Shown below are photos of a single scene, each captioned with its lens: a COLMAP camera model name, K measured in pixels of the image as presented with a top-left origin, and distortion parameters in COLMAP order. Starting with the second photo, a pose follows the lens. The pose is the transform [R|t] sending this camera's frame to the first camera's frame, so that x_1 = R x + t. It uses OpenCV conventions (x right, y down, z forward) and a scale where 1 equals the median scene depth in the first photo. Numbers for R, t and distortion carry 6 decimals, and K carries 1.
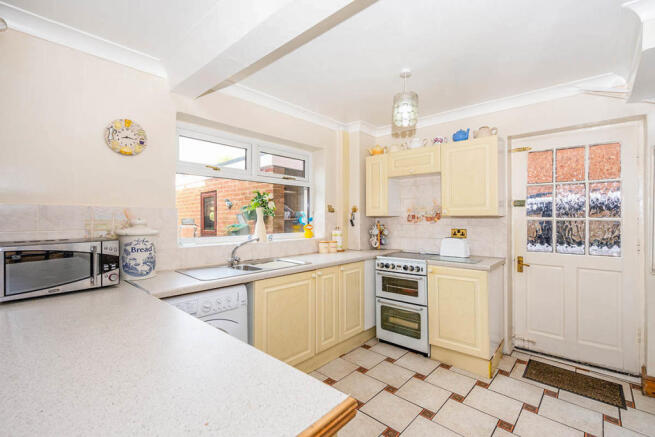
lens RADIAL K [[298.6, 0, 327.5], [0, 298.6, 218.5], [0, 0, 1]] dist [-0.001734, -0.000040]
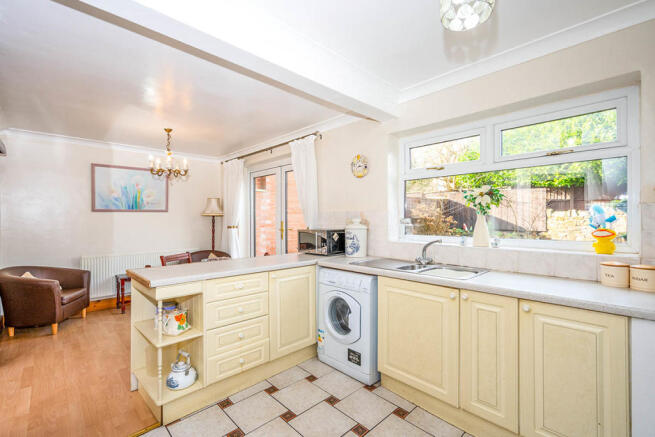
lens RADIAL K [[290.6, 0, 328.9], [0, 290.6, 213.9], [0, 0, 1]] dist [-0.000051, -0.000101]
pose [[-0.052684, -0.023596, -0.998332, 0.828608], [0.001070, 0.999719, -0.023685, 0.013616], [0.998611, -0.002316, -0.052644, 0.890827]]
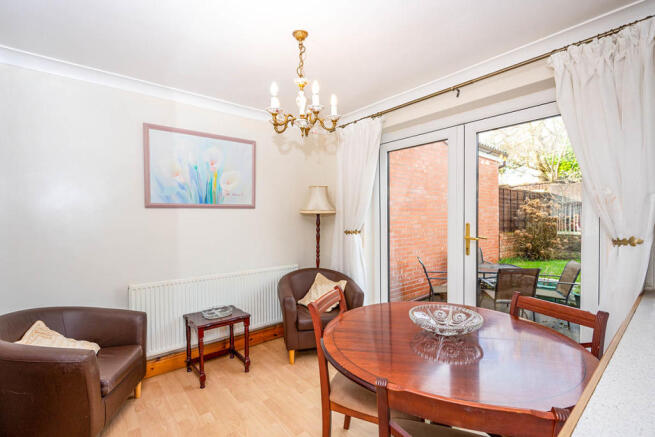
lens RADIAL K [[298.6, 0, 327.5], [0, 298.6, 218.5], [0, 0, 1]] dist [-0.001734, -0.000040]
pose [[-0.134408, 0.001441, -0.990925, 0.727314], [0.004473, 0.999990, 0.000847, 0.011168], [0.990916, -0.004318, -0.134413, 0.786503]]
